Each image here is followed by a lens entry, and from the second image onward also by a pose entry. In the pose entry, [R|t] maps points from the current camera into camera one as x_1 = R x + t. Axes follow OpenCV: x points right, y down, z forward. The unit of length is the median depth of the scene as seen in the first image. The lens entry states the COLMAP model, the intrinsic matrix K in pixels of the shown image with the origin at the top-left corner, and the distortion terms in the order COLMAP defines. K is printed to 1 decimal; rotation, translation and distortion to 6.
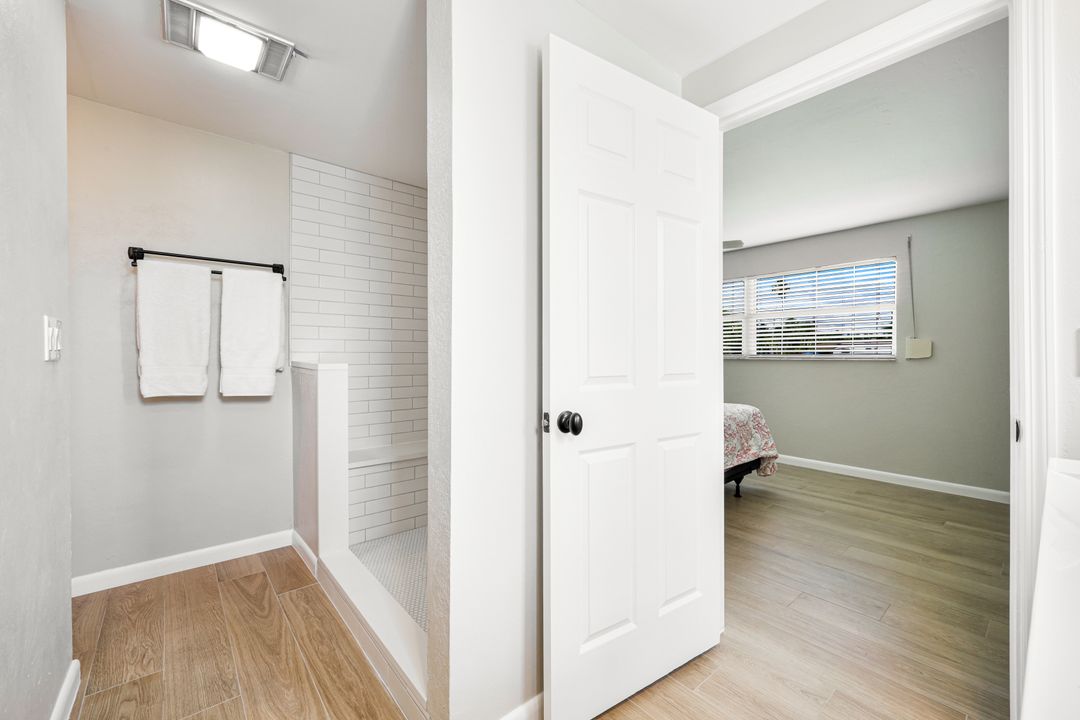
lens RADIAL K [[433.1, 0, 534.7], [0, 433.1, 352.8], [0, 0, 1]] dist [0.001208, 0.000294]
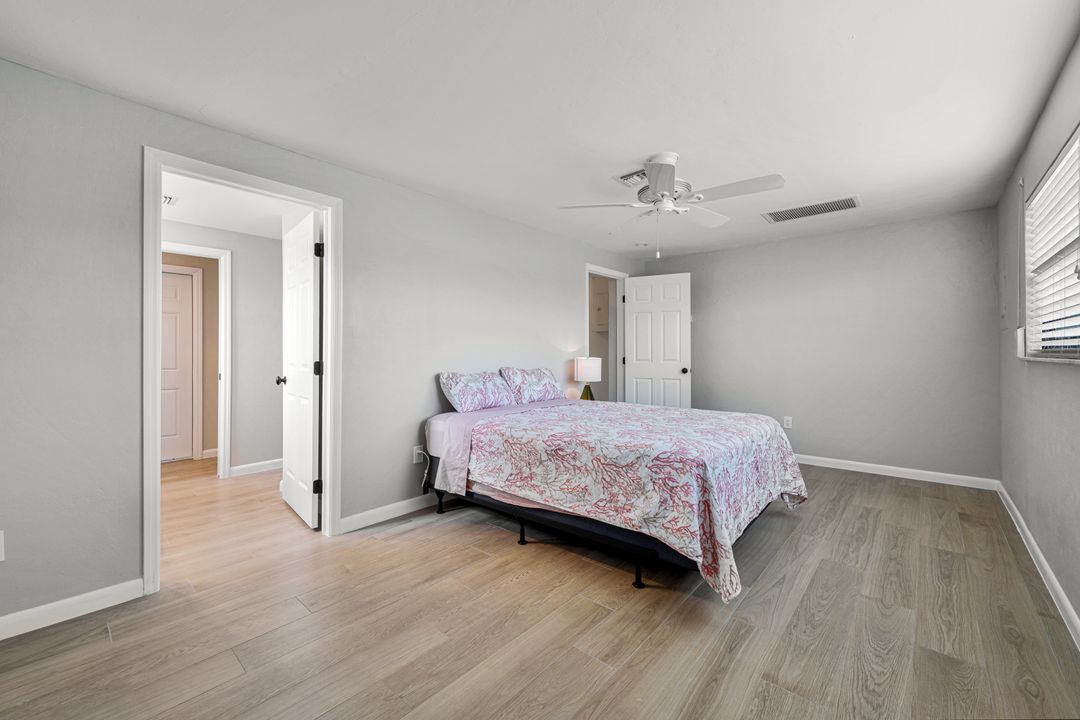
lens RADIAL K [[433.1, 0, 534.7], [0, 433.1, 352.8], [0, 0, 1]] dist [0.001208, 0.000294]
pose [[0.147680, -0.003215, -0.989030, 1.512489], [0.005933, 0.999980, -0.002365, 0.008941], [0.989017, -0.005519, 0.147696, 1.107913]]
